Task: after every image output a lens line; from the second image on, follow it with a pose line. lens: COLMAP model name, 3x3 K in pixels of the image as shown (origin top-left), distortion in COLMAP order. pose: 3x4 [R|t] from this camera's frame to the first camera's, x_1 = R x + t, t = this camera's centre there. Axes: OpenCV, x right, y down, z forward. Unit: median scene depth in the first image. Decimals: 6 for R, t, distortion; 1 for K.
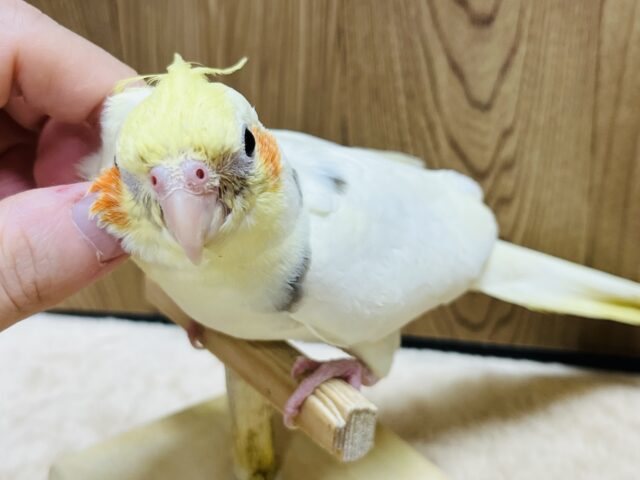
lens RADIAL K [[882.4, 0, 319.9], [0, 882.4, 240.2], [0, 0, 1]] dist [0.013691, 0.000000]
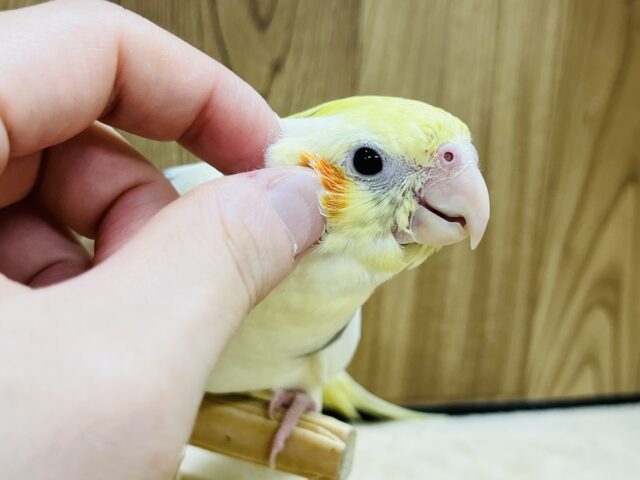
lens RADIAL K [[882.4, 0, 324.1], [0, 882.4, 237.0], [0, 0, 1]] dist [0.013691, 0.000000]
pose [[0.820874, -0.003926, 0.571095, -0.686523], [0.094892, 0.987014, -0.129609, 0.121666], [-0.563170, 0.160585, 0.810587, 0.184154]]
